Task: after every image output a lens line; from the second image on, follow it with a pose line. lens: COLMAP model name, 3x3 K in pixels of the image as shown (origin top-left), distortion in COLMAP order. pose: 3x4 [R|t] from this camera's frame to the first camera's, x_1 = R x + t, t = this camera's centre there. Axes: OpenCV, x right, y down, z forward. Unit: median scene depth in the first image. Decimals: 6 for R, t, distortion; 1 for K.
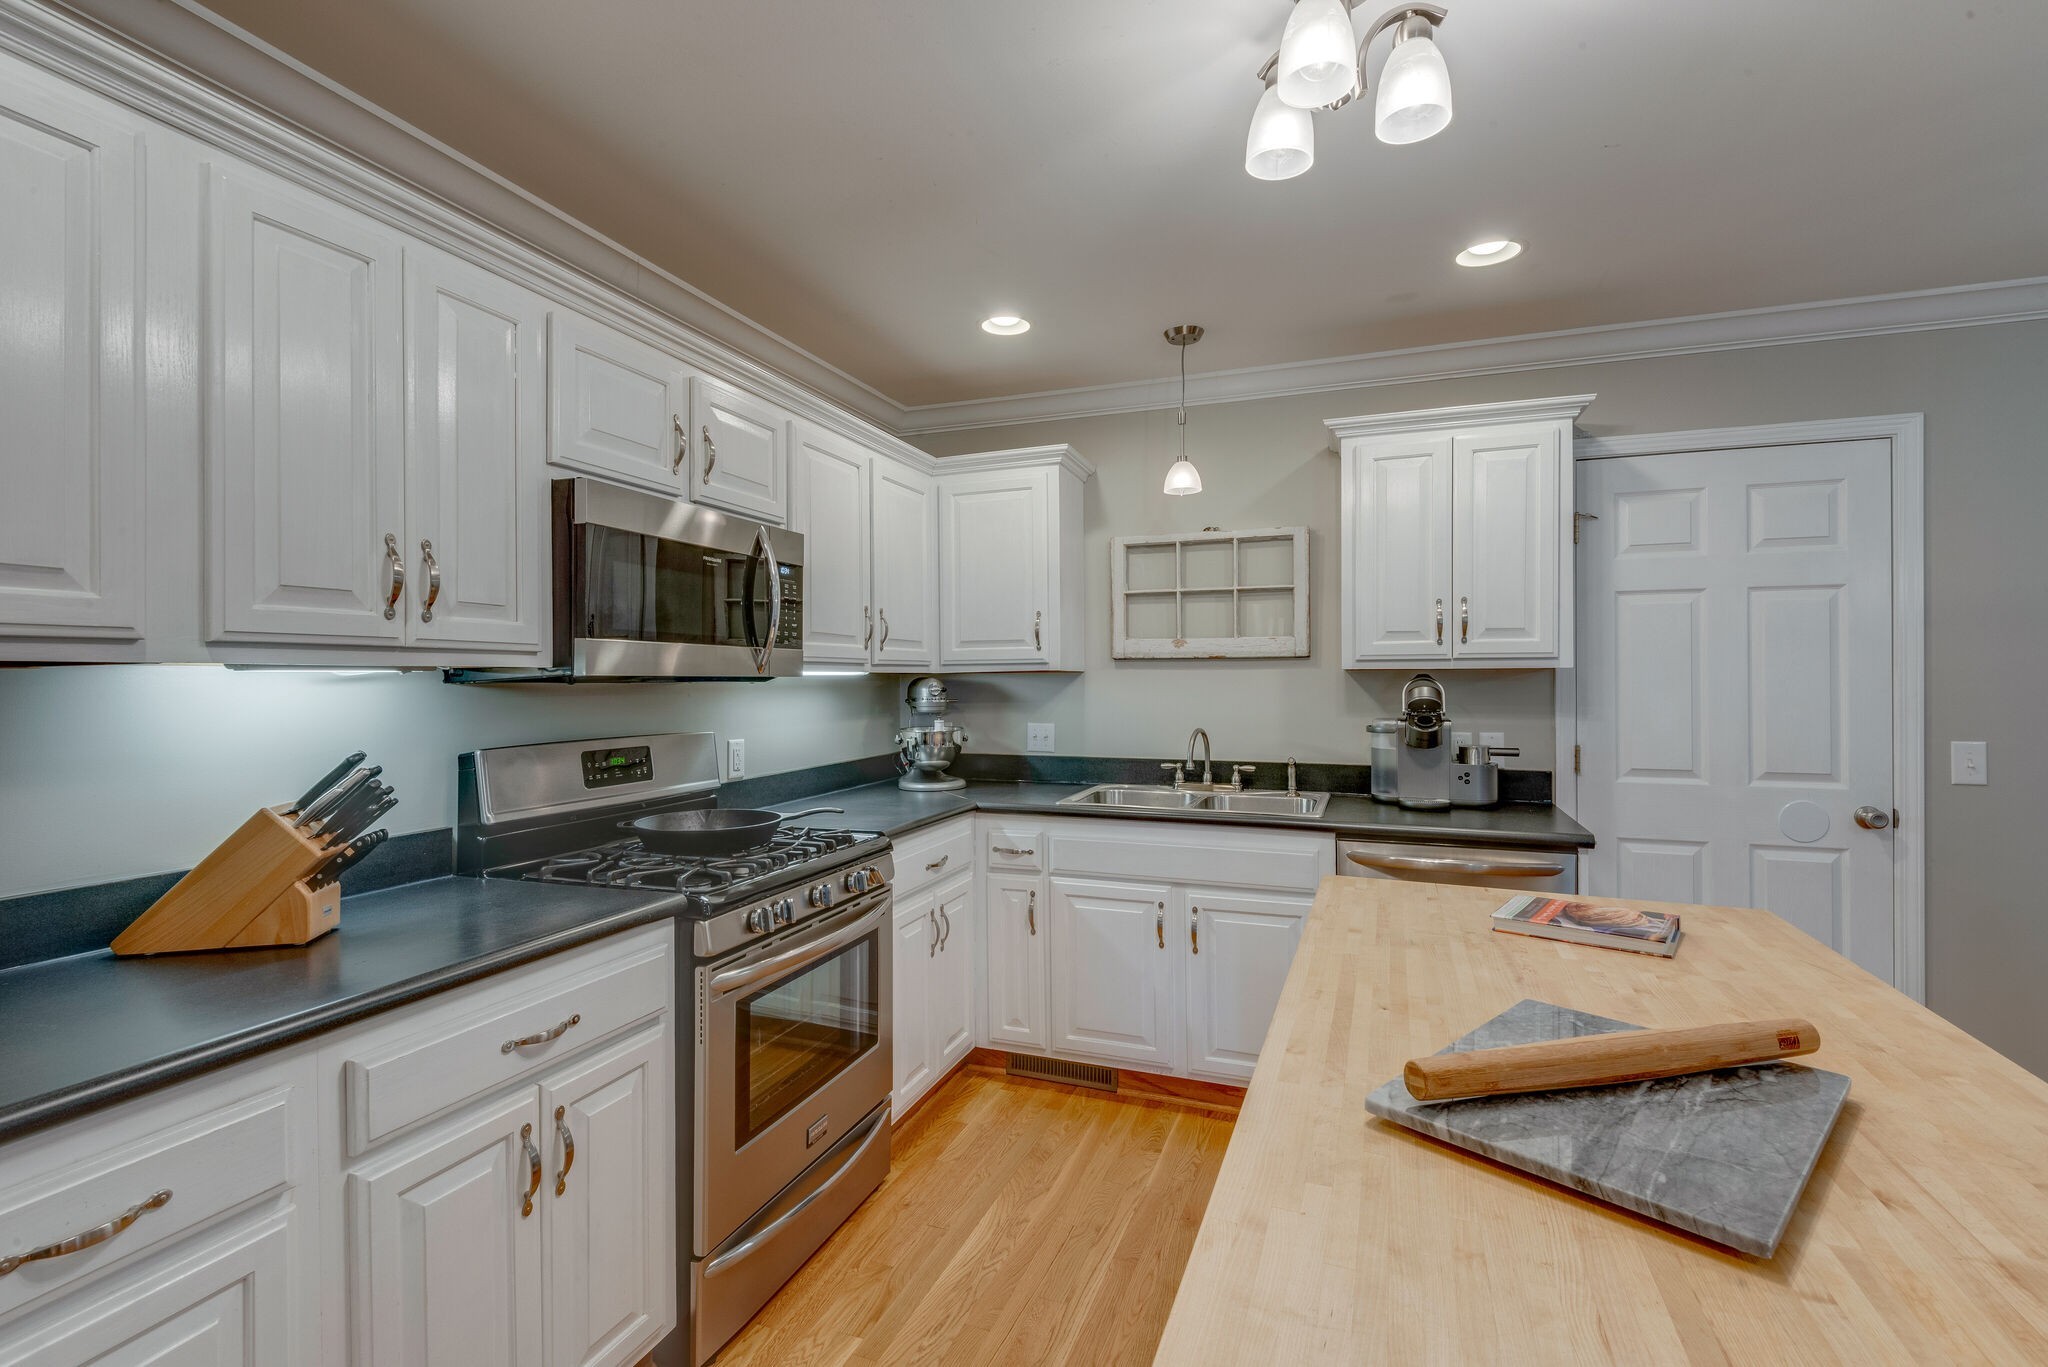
lens RADIAL K [[924.0, 0, 1013.6], [0, 924.0, 678.7], [0, 0, 1]] dist [0.003083, -0.000150]
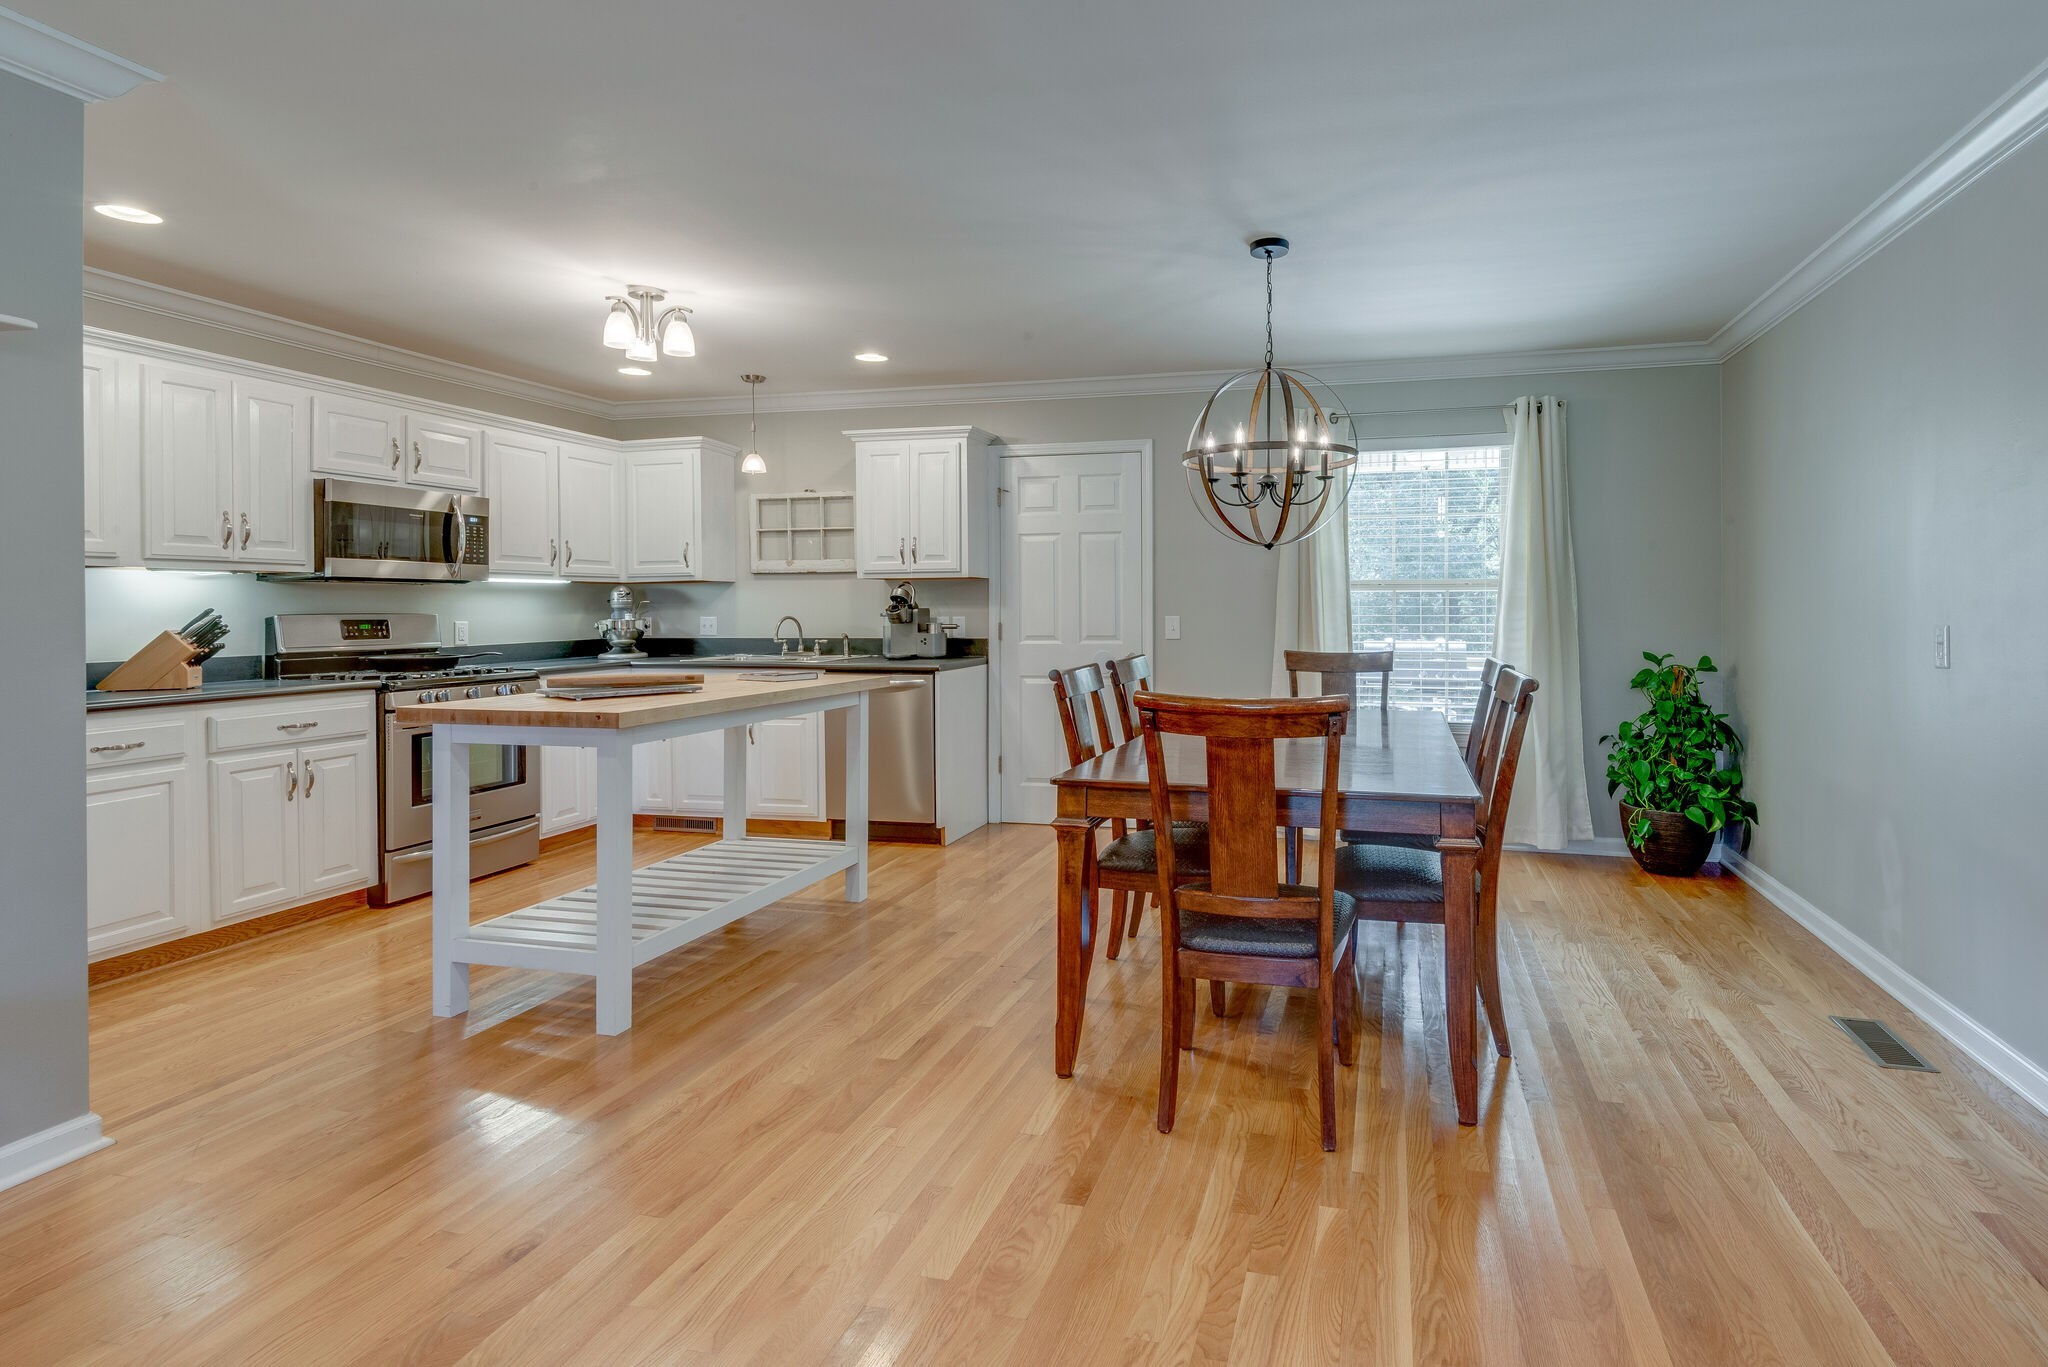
lens RADIAL K [[1032.6, 0, 1159.6], [0, 1032.6, 609.9], [0, 0, 1]] dist [0.017819, -0.018715]
pose [[0.989950, -0.003684, 0.141371, 0.652740], [0.003572, 0.999993, 0.001051, 0.048131], [-0.141374, -0.000536, 0.989956, -0.971122]]
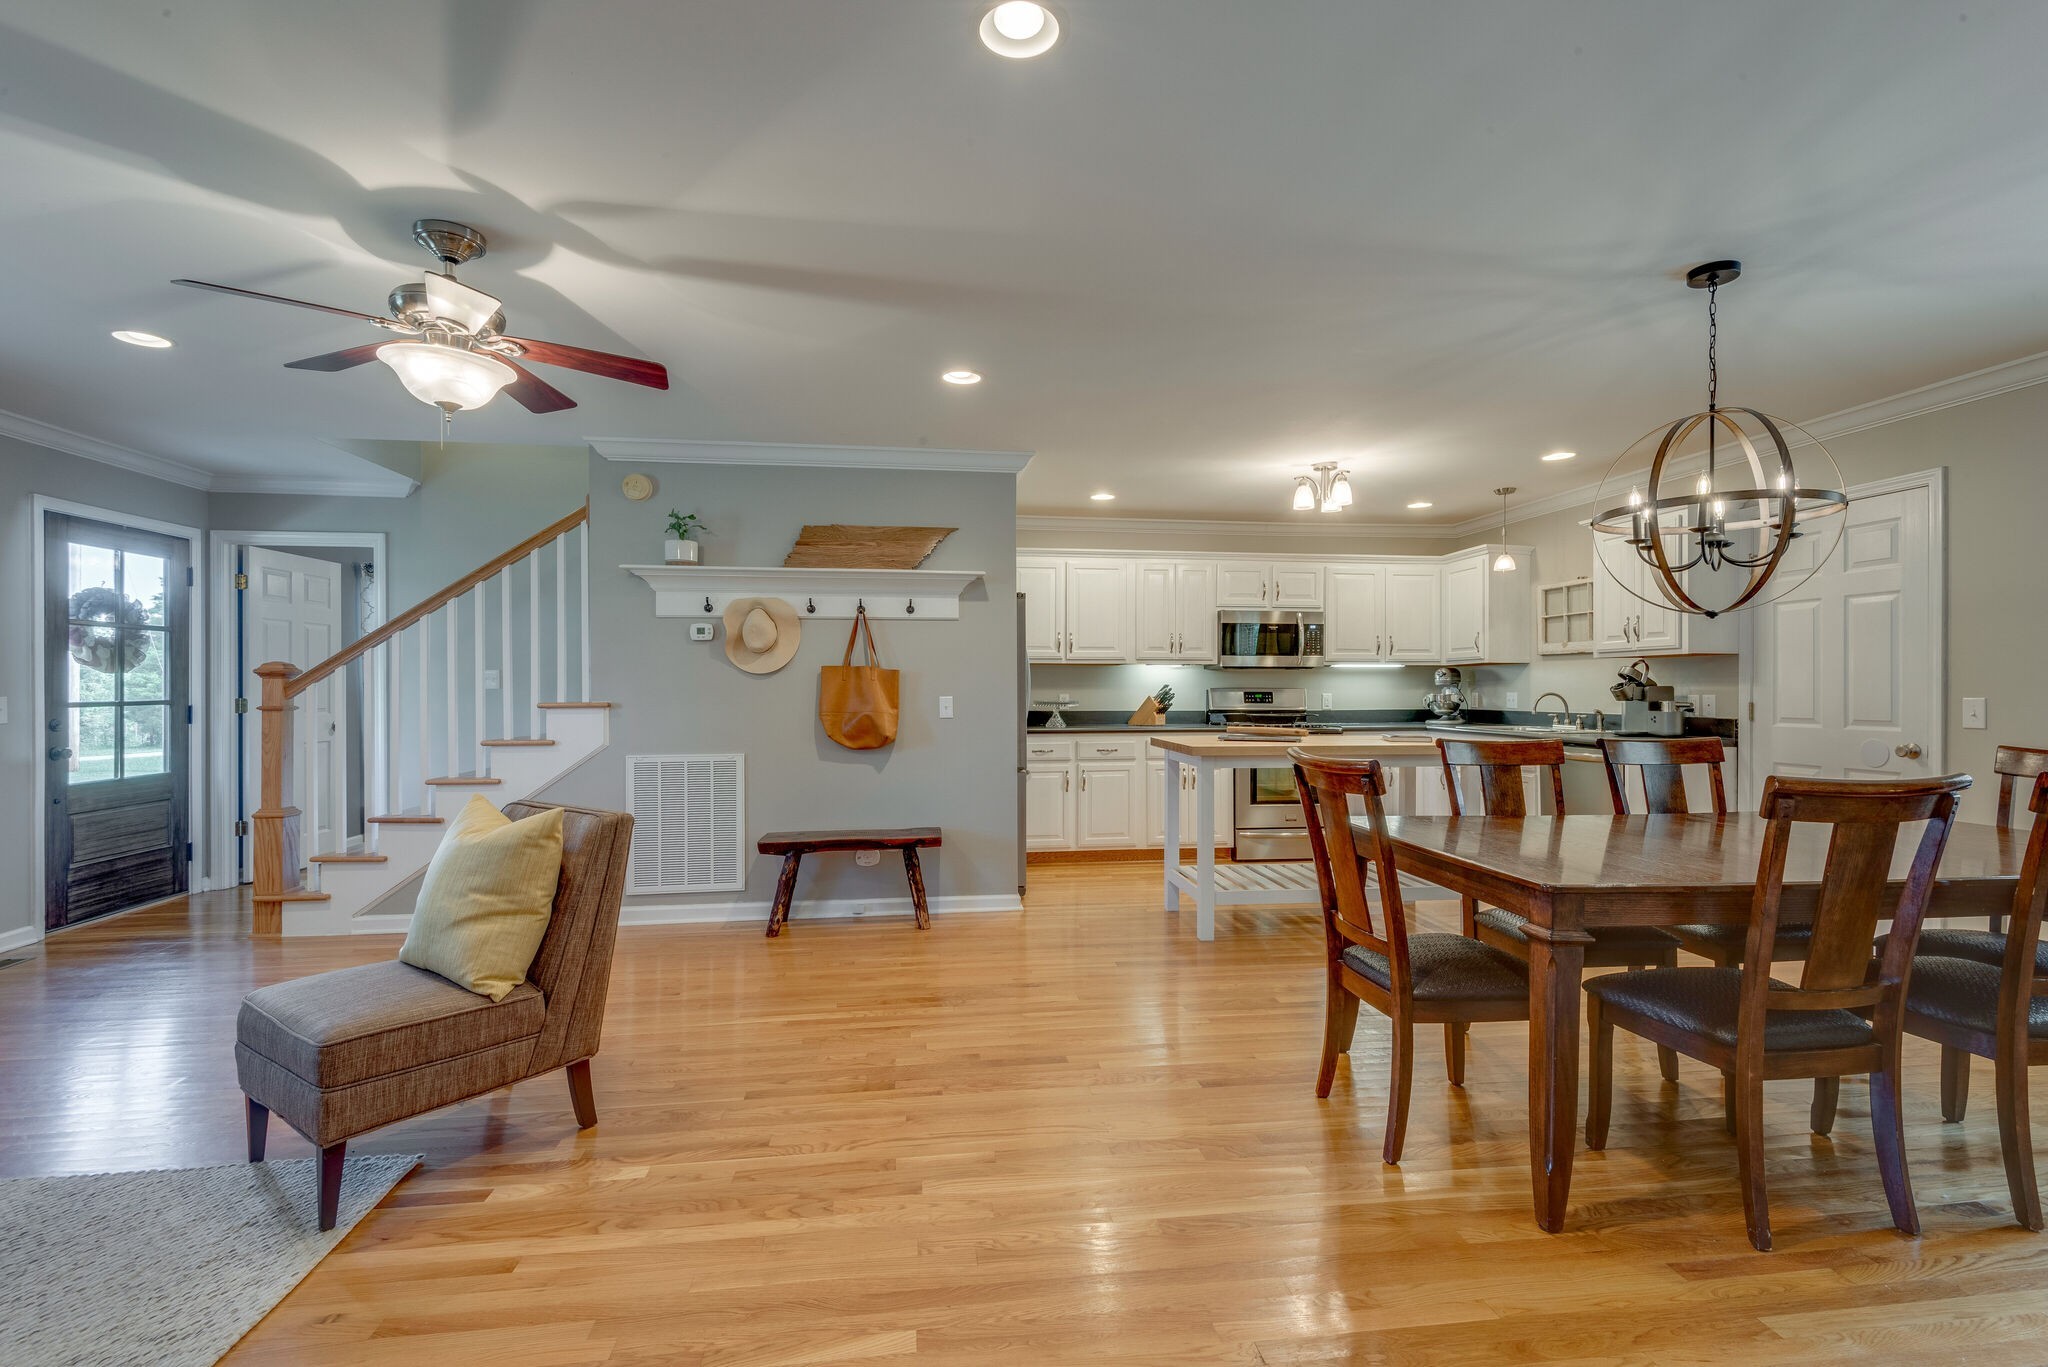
lens RADIAL K [[924.0, 0, 1013.6], [0, 924.0, 678.7], [0, 0, 1]] dist [0.003083, -0.000150]
pose [[0.465609, -0.006750, -0.884965, 1.467492], [-0.001251, 0.999965, -0.008285, 0.047955], [0.884990, 0.004964, 0.465584, -0.865941]]
